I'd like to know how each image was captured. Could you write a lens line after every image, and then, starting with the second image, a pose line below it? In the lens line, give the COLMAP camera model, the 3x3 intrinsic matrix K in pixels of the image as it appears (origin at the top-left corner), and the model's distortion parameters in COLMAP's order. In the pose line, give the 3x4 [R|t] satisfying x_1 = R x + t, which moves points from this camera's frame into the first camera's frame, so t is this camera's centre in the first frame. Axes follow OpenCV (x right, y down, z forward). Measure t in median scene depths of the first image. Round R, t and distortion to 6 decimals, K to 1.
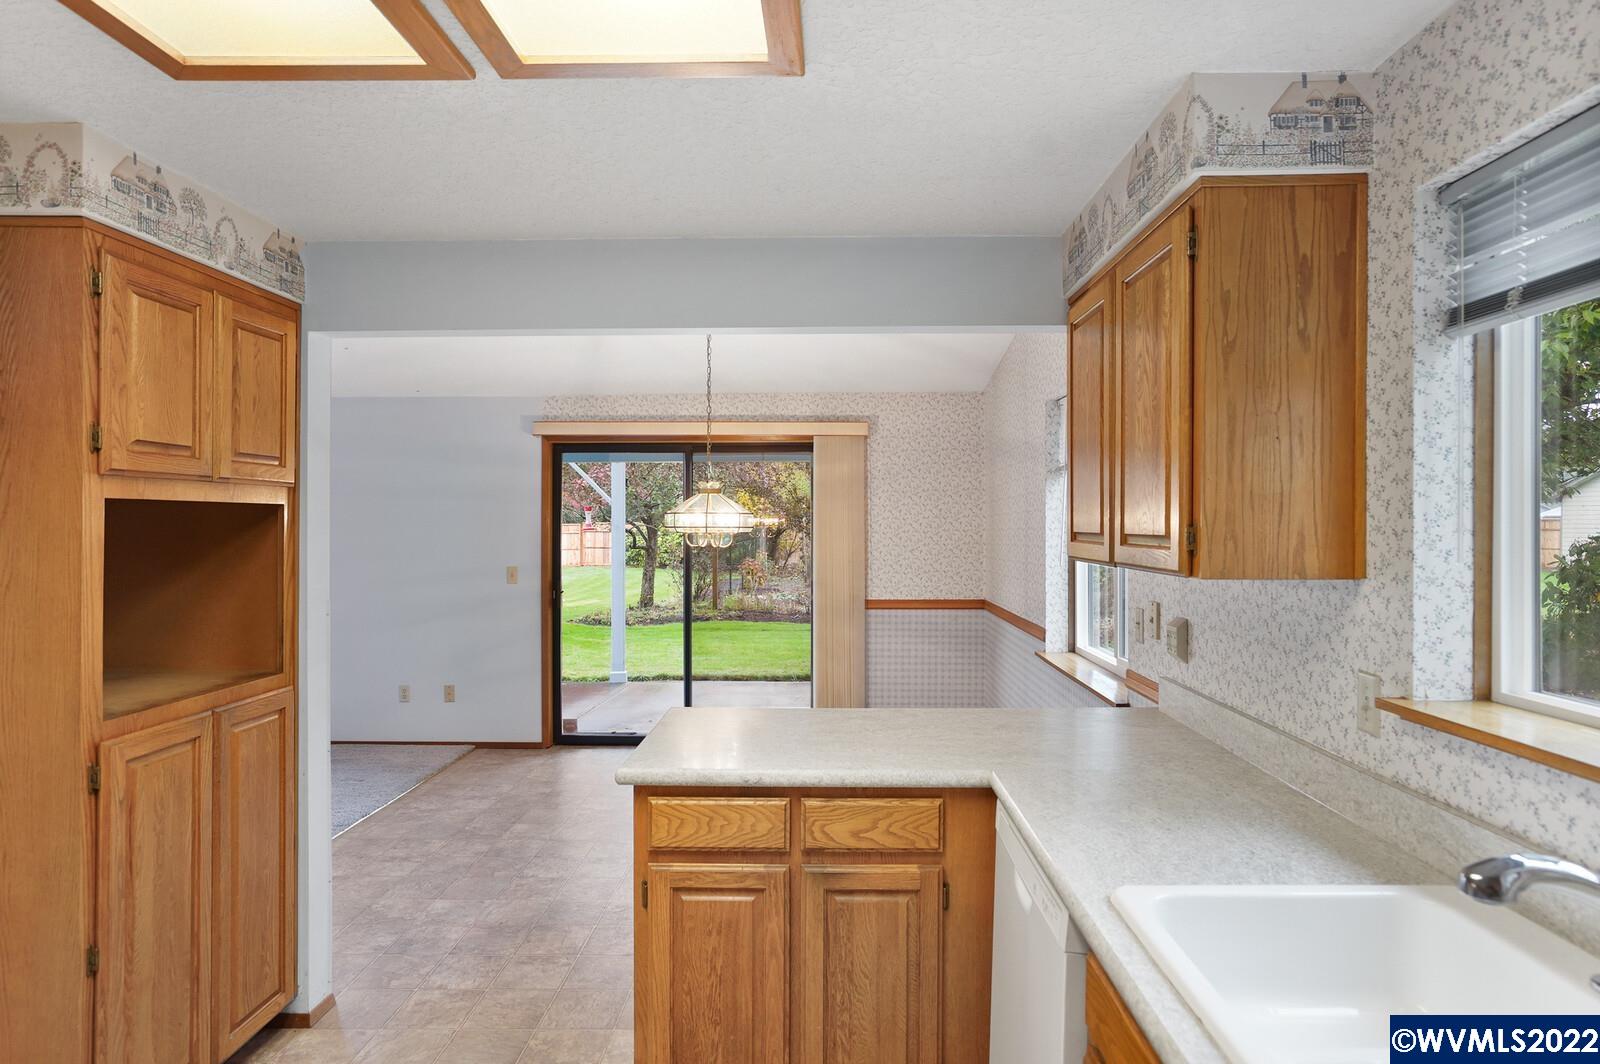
lens RADIAL K [[914.1, 0, 807.0], [0, 914.1, 523.1], [0, 0, 1]] dist [-0.003565, -0.000112]
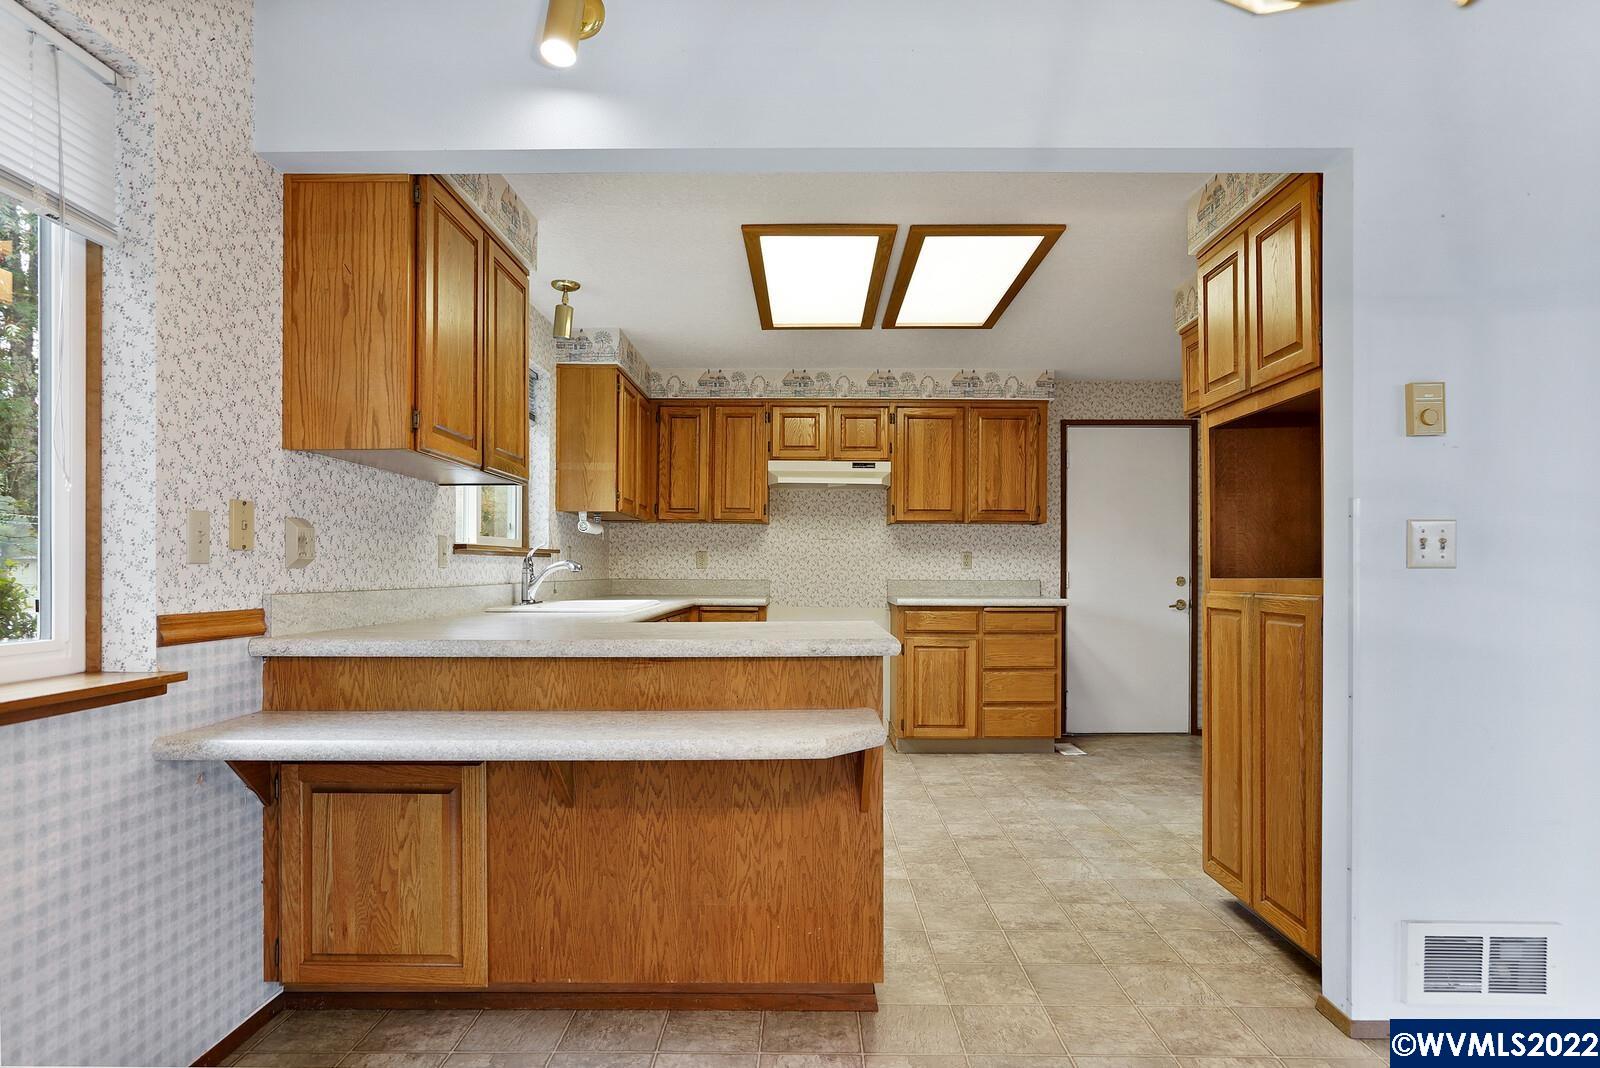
lens RADIAL K [[884.5, 0, 800.6], [0, 884.5, 569.1], [0, 0, 1]] dist [0.001710, 0.001124]
pose [[-0.999945, 0.003101, -0.010022, -0.067147], [0.003084, 0.999994, 0.001708, 0.151211], [0.010027, 0.001677, -0.999948, 1.834952]]
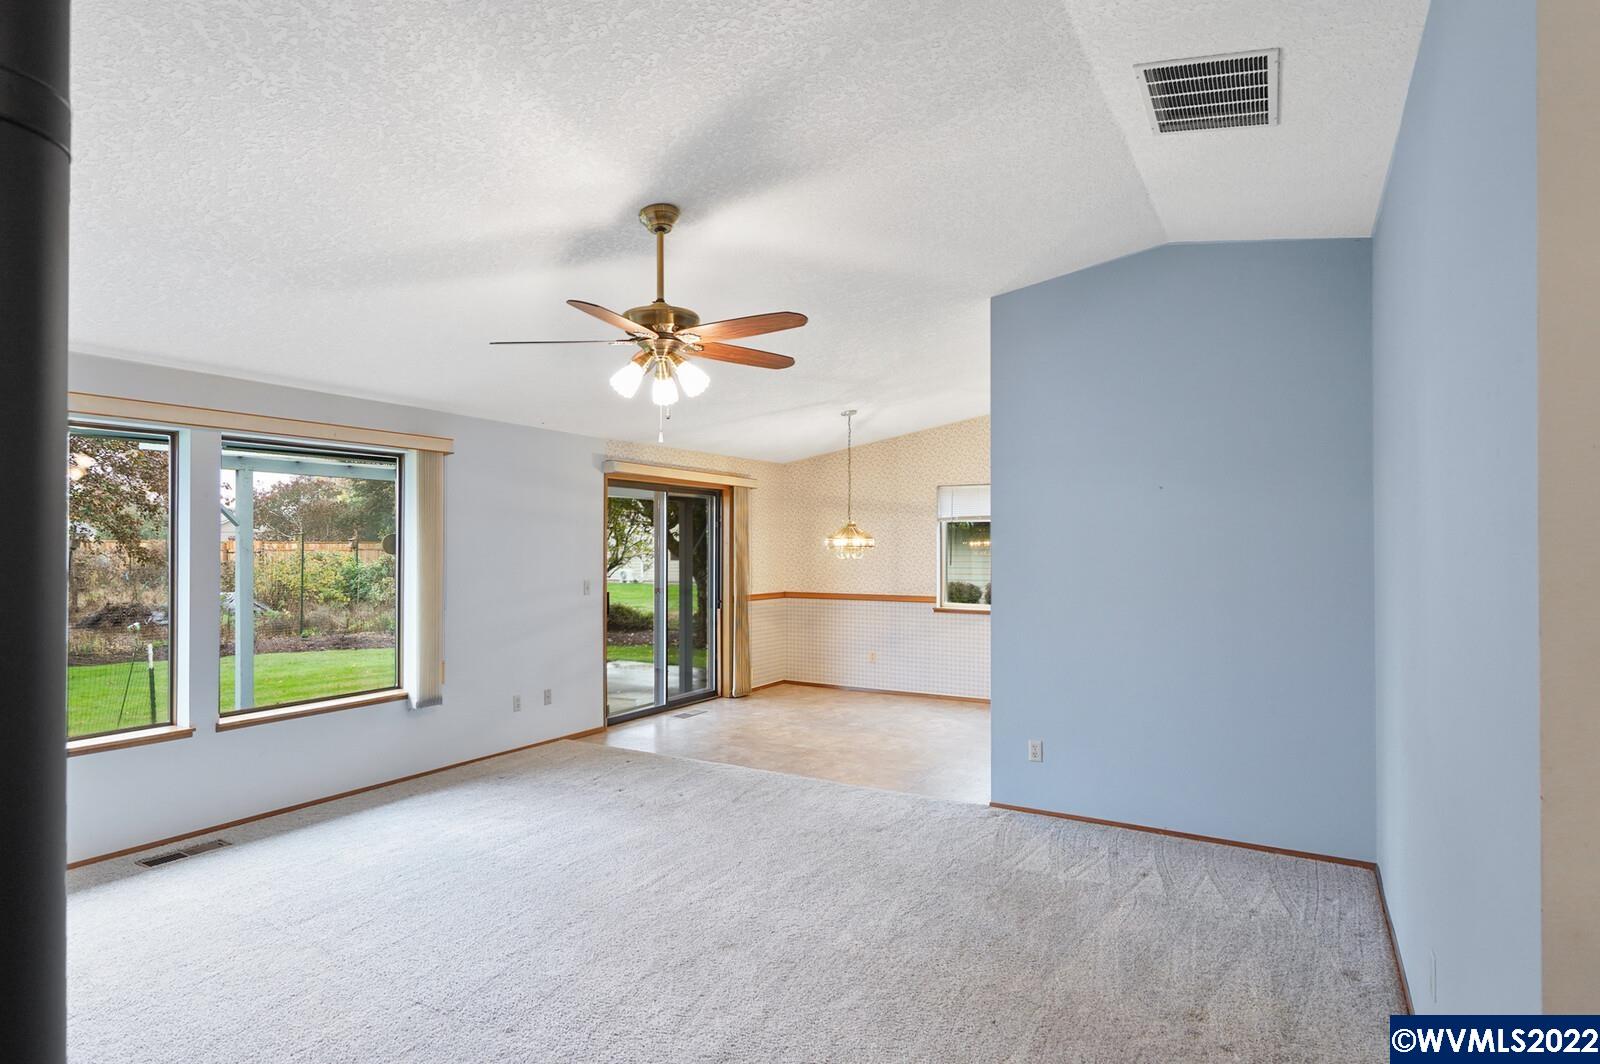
lens RADIAL K [[868.9, 0, 721.0], [0, 868.9, 550.1], [0, 0, 1]] dist [-0.000116, 0.000020]
pose [[0.528890, 0.002330, 0.848687, -2.698037], [-0.001070, 0.999997, -0.002079, 0.023056], [-0.848689, 0.000191, 0.528891, 0.597474]]
